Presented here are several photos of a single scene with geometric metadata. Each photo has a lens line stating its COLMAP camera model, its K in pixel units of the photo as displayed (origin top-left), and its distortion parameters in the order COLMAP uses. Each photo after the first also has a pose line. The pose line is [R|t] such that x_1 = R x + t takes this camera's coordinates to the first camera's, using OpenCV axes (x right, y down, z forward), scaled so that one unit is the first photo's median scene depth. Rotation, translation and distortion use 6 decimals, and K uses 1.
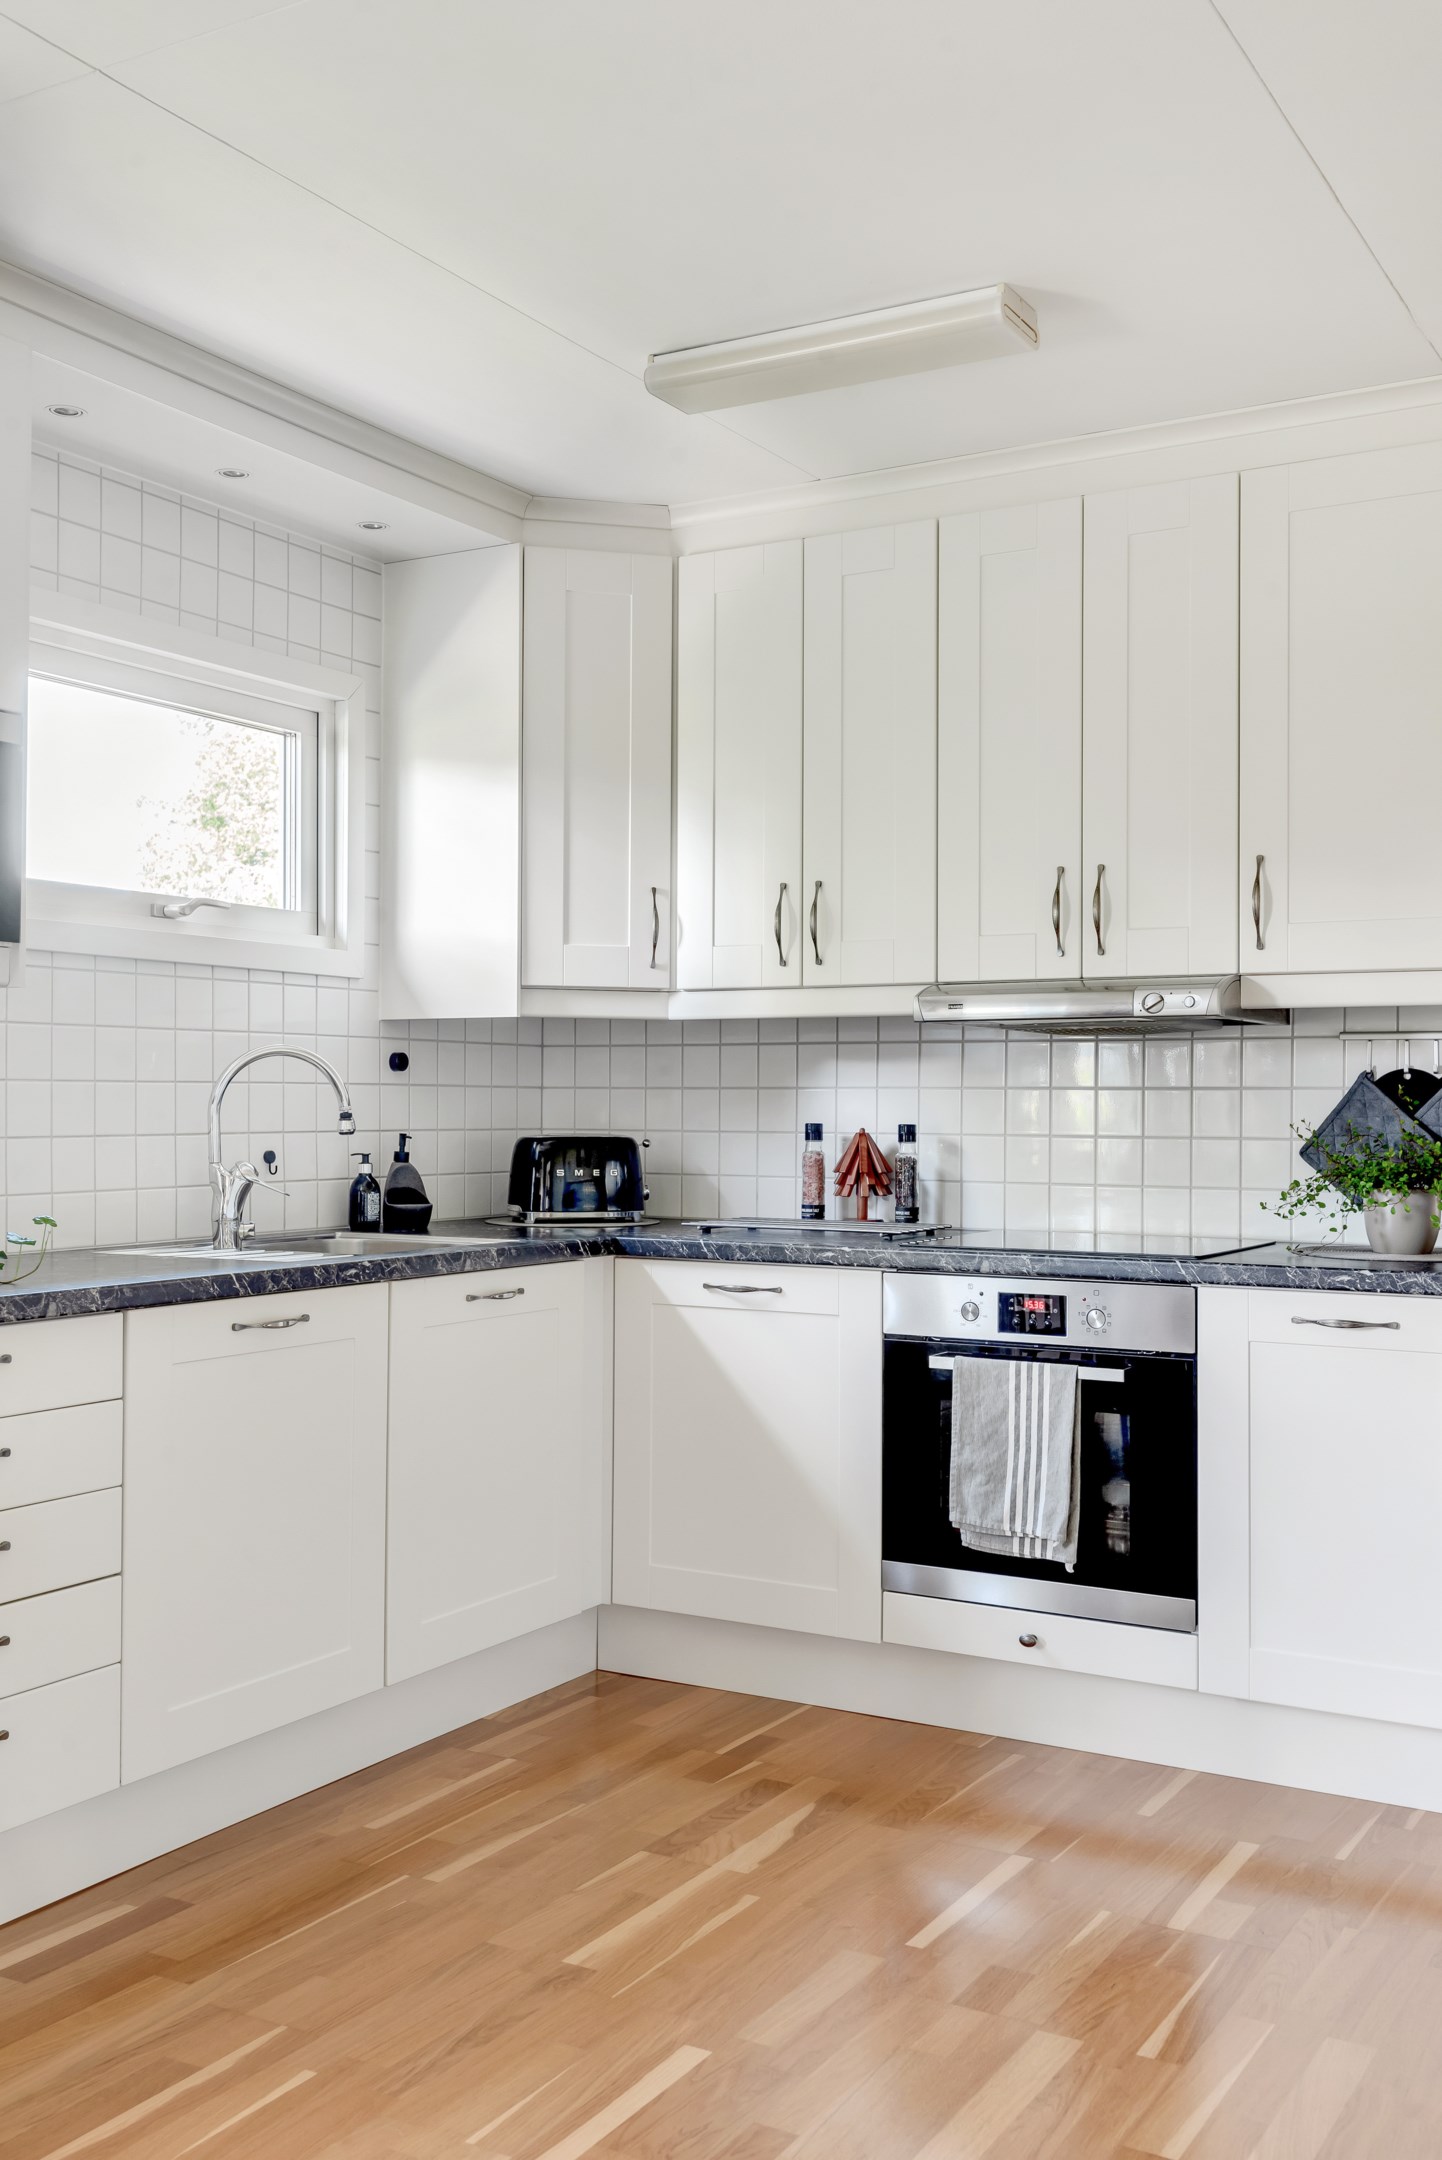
lens RADIAL K [[2057.9, 0, 720.0], [0, 2057.9, 1079.1], [0, 0, 1]] dist [0.011450, 0.000000]
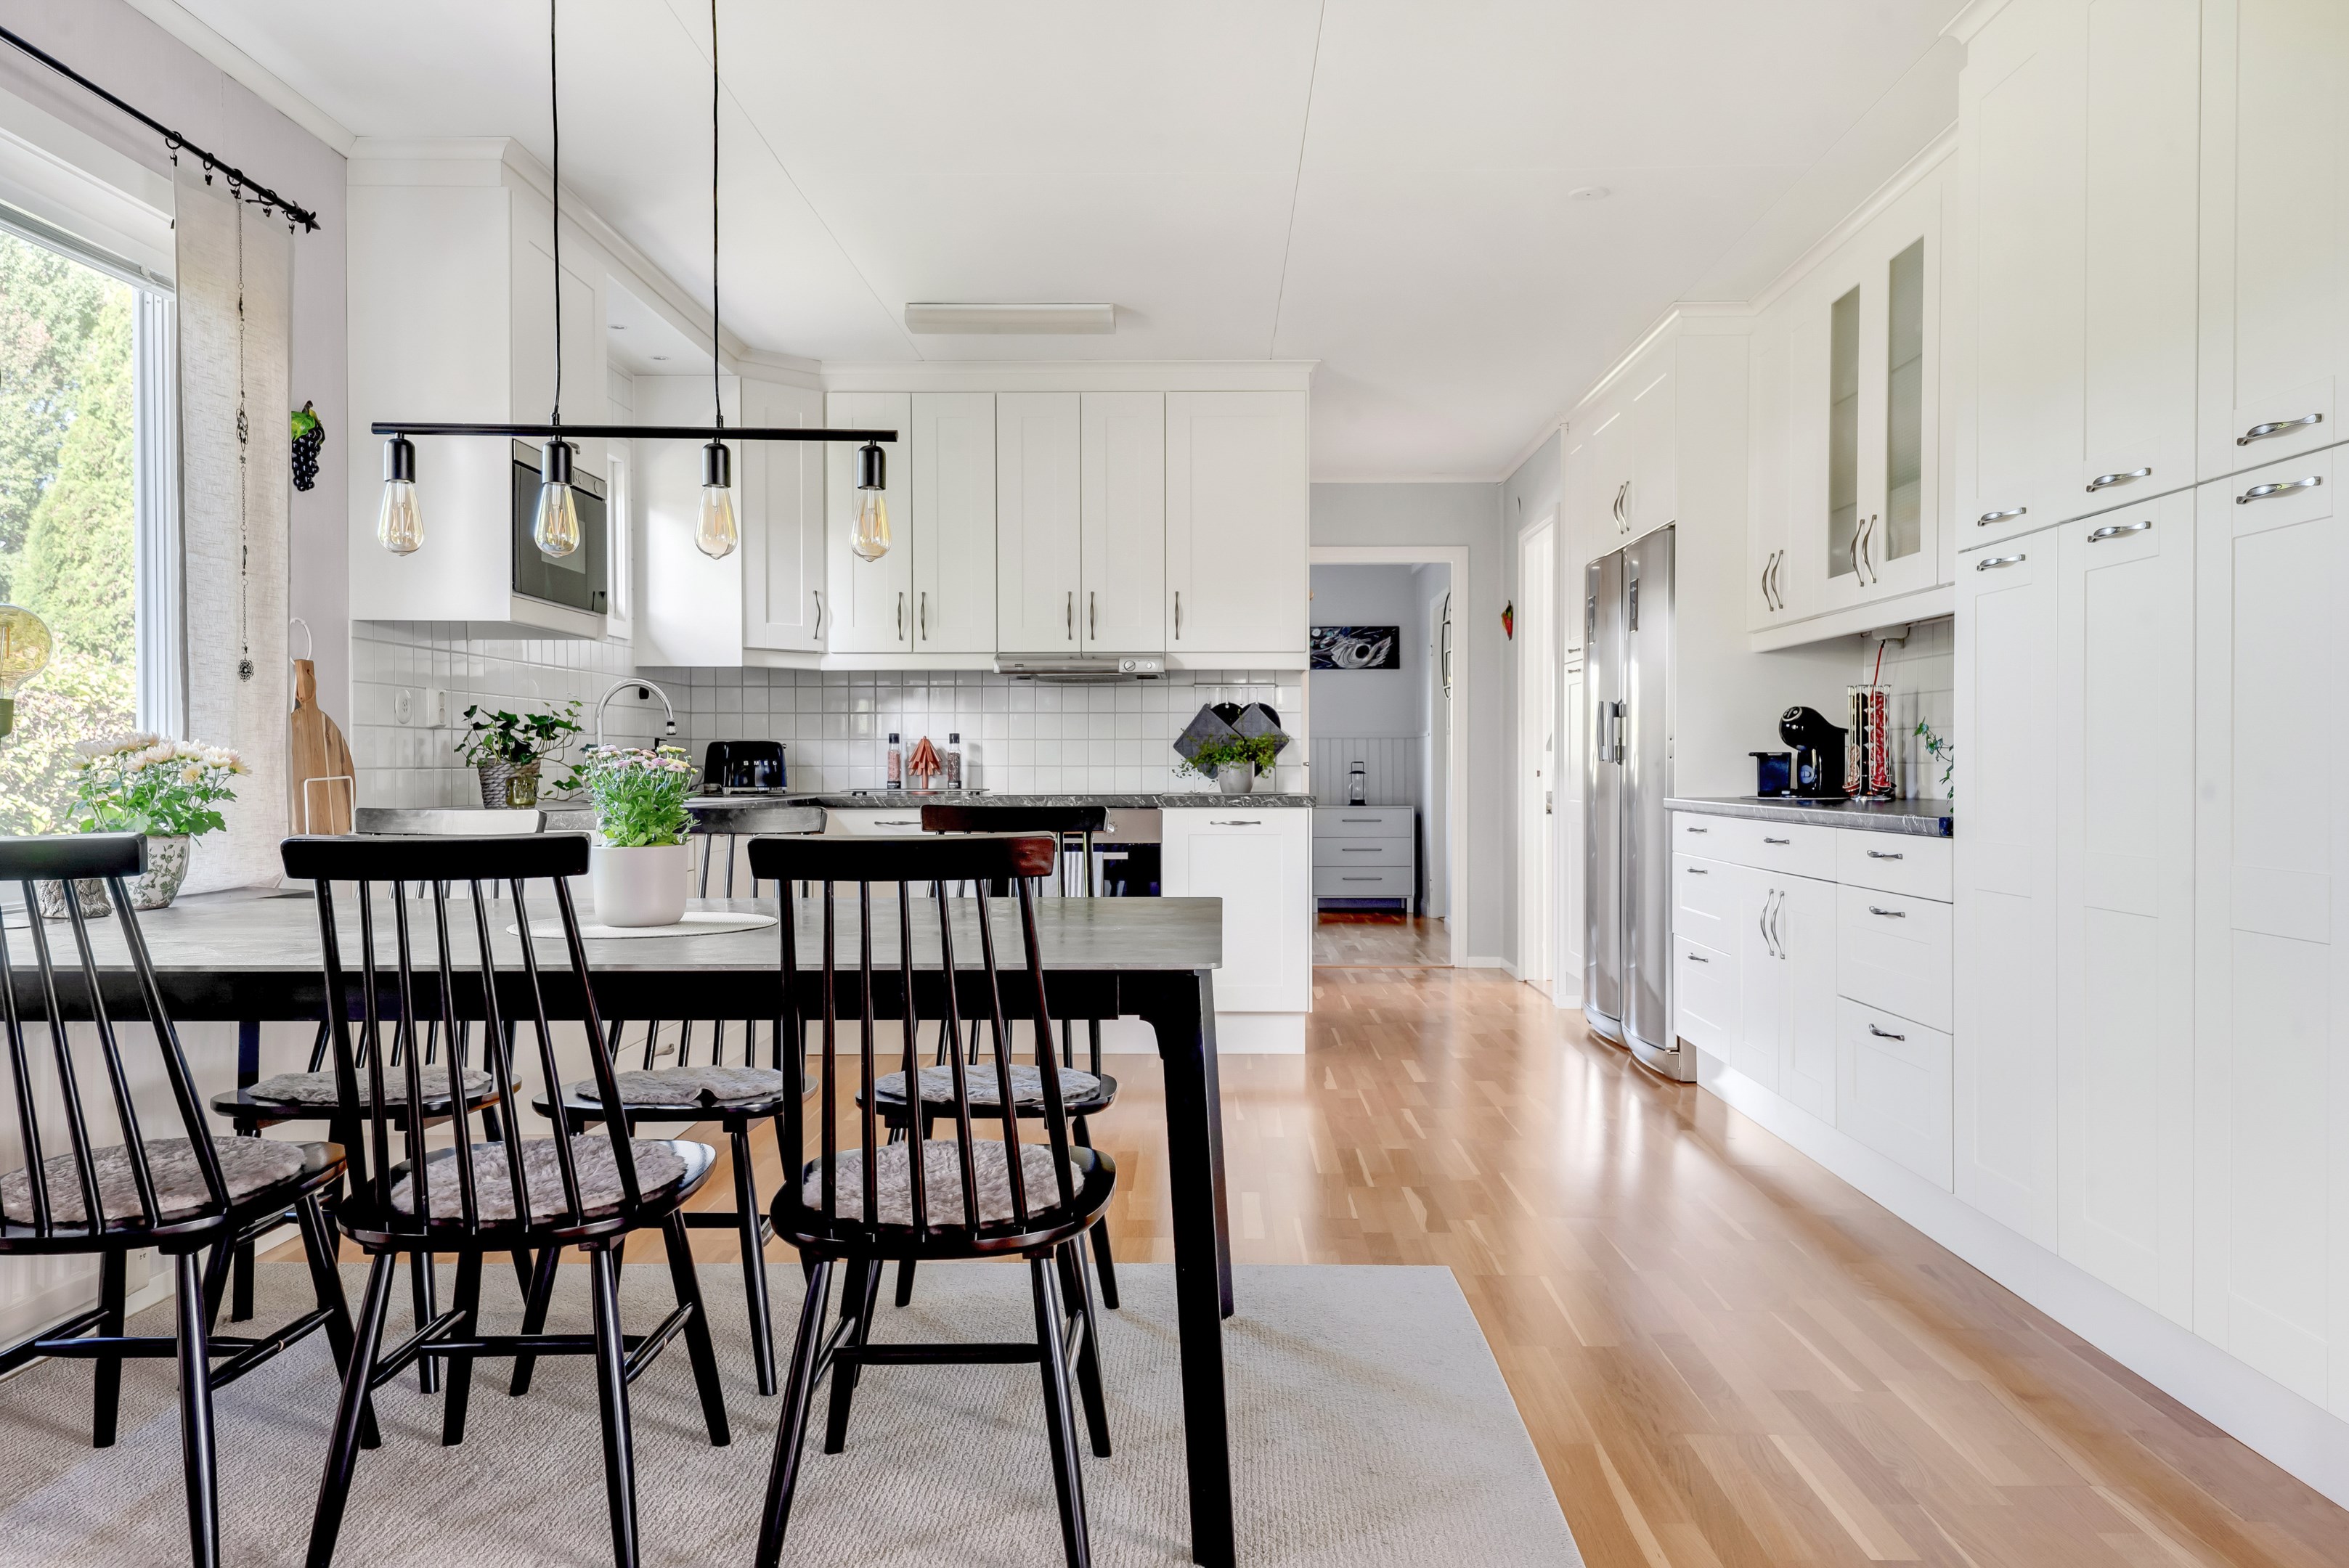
lens RADIAL K [[1693.4, 0, 1193.9], [0, 1693.4, 791.8], [0, 0, 1]] dist [0.031602, -0.021553]
pose [[0.870409, -0.014111, 0.492127, -0.463365], [-0.000117, 0.999583, 0.028870, 0.031496], [-0.492329, -0.025186, 0.870045, -0.369164]]
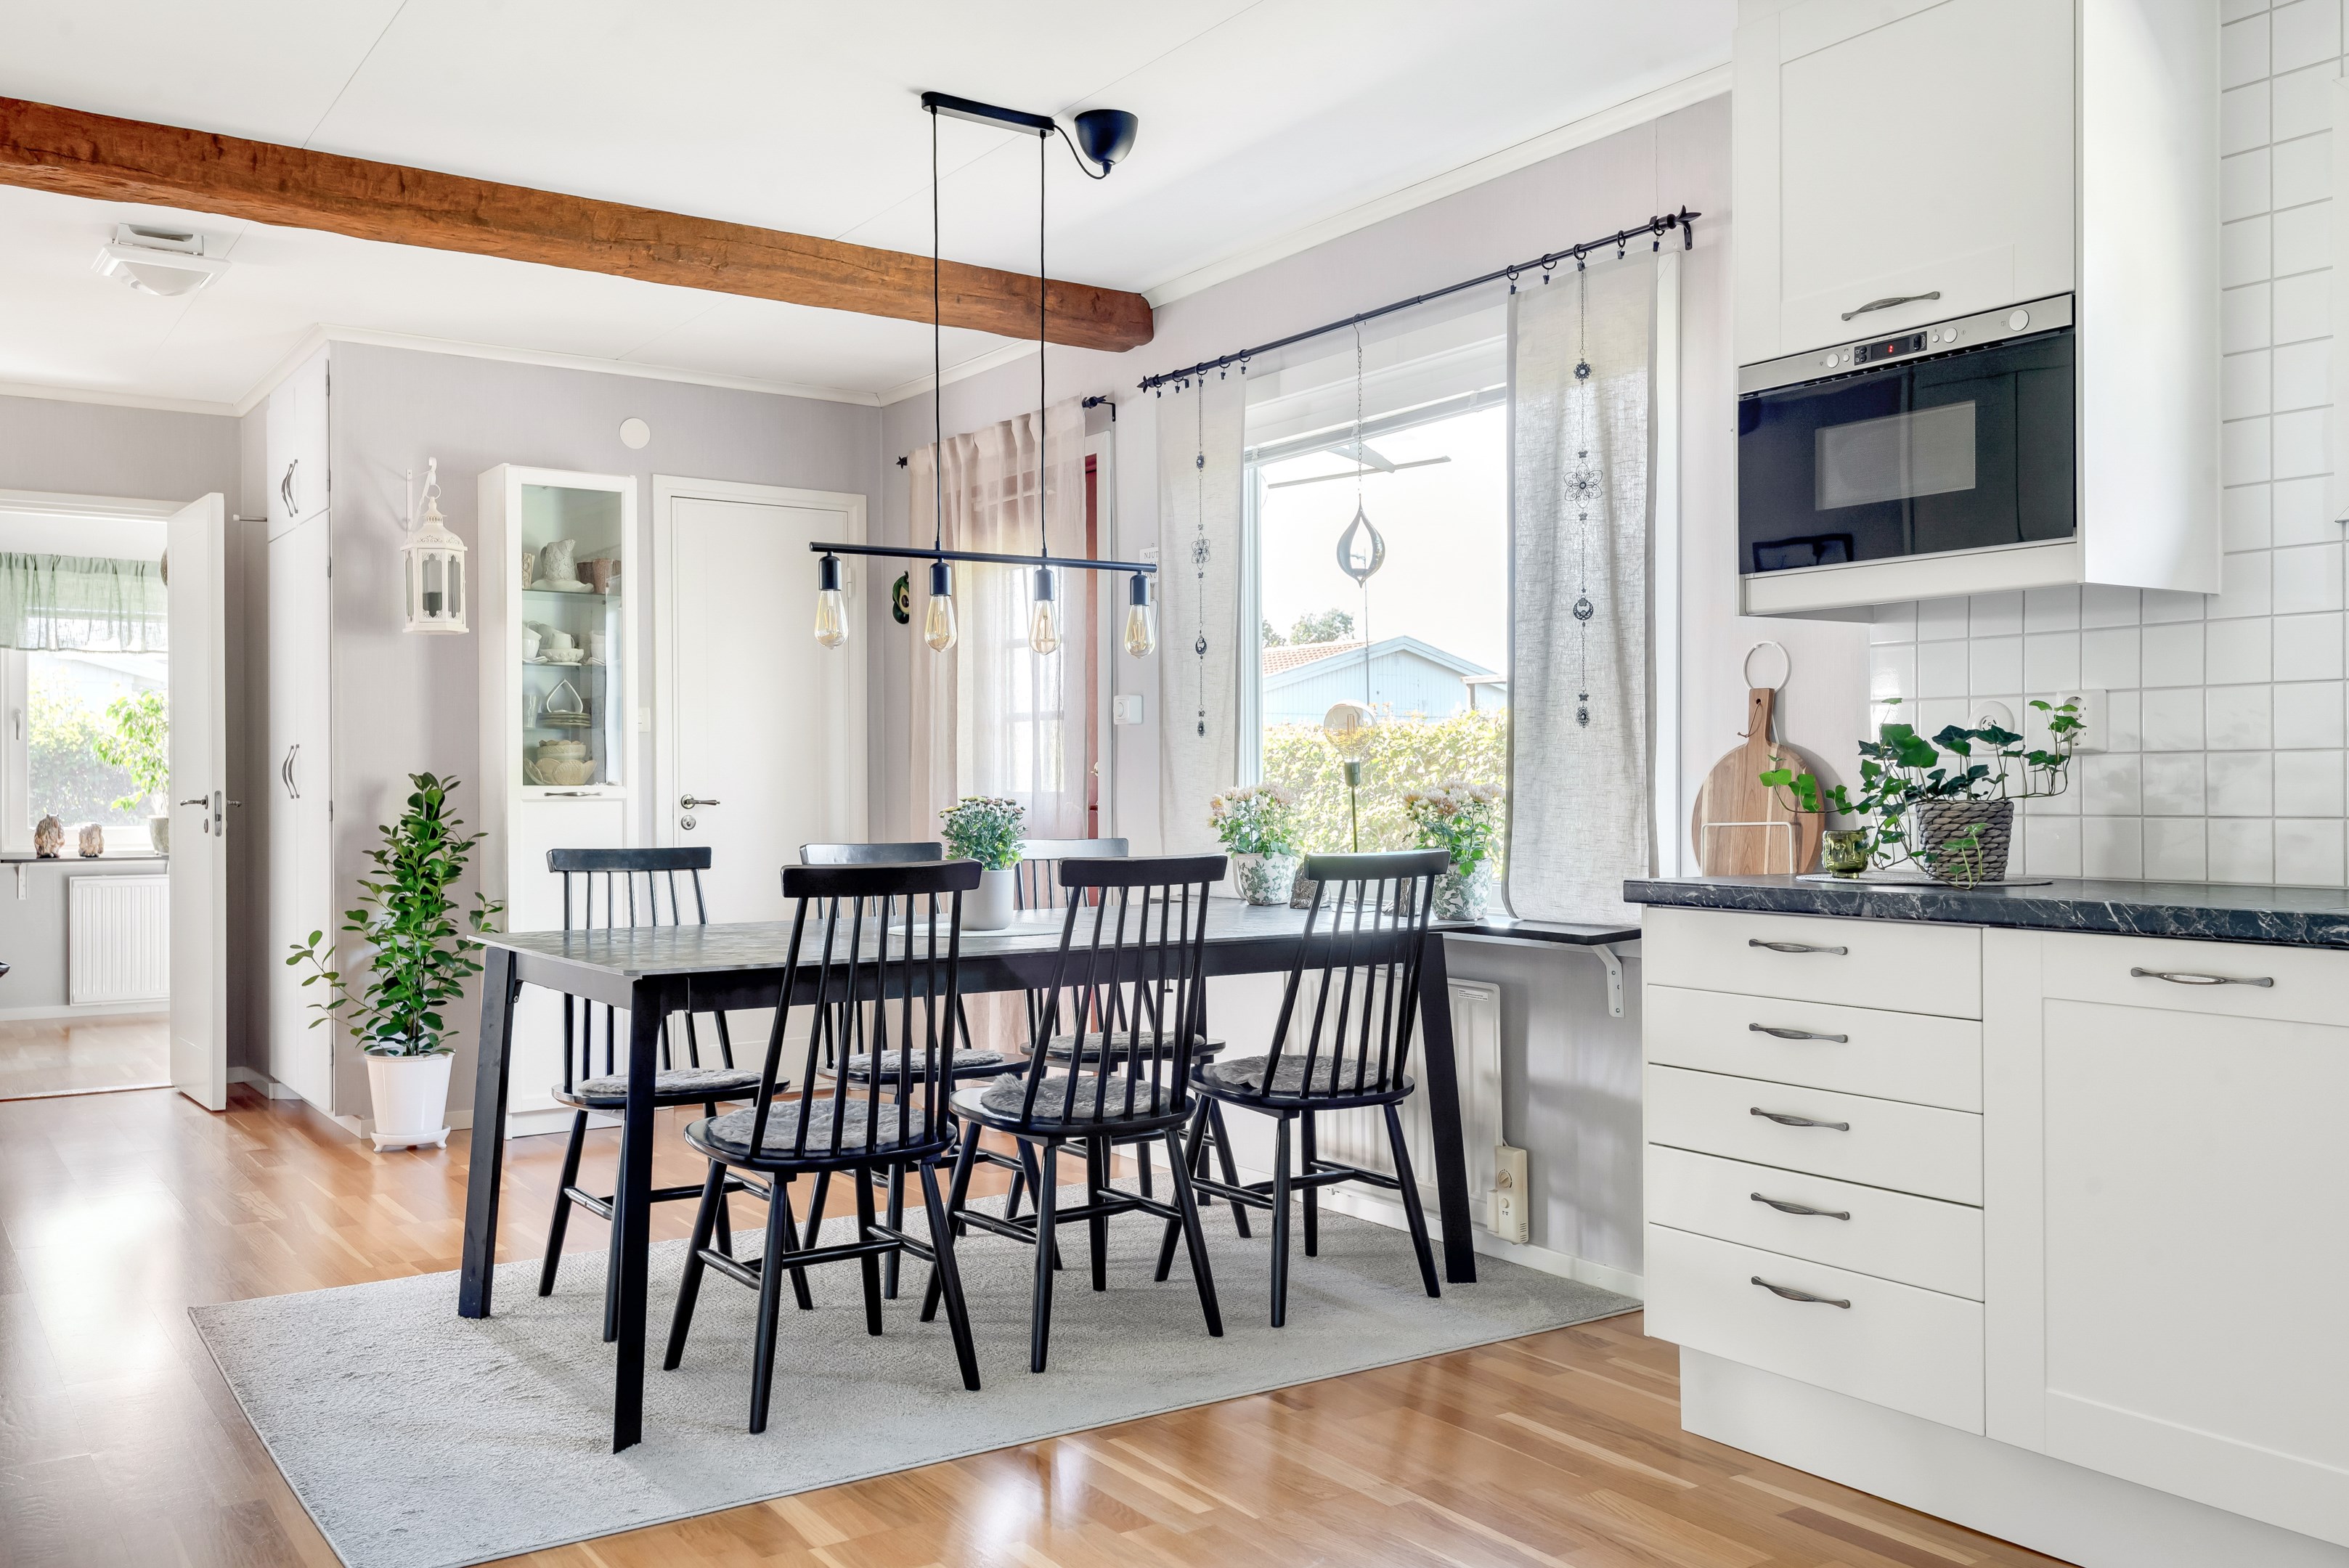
lens RADIAL K [[1940.5, 0, 1174.7], [0, 1940.5, 786.5], [0, 0, 1]] dist [0.024246, -0.016856]
pose [[-0.437004, -0.003589, -0.899452, 0.479253], [0.013112, 0.999860, -0.010360, 0.038739], [0.899364, -0.016320, -0.436896, 0.766723]]
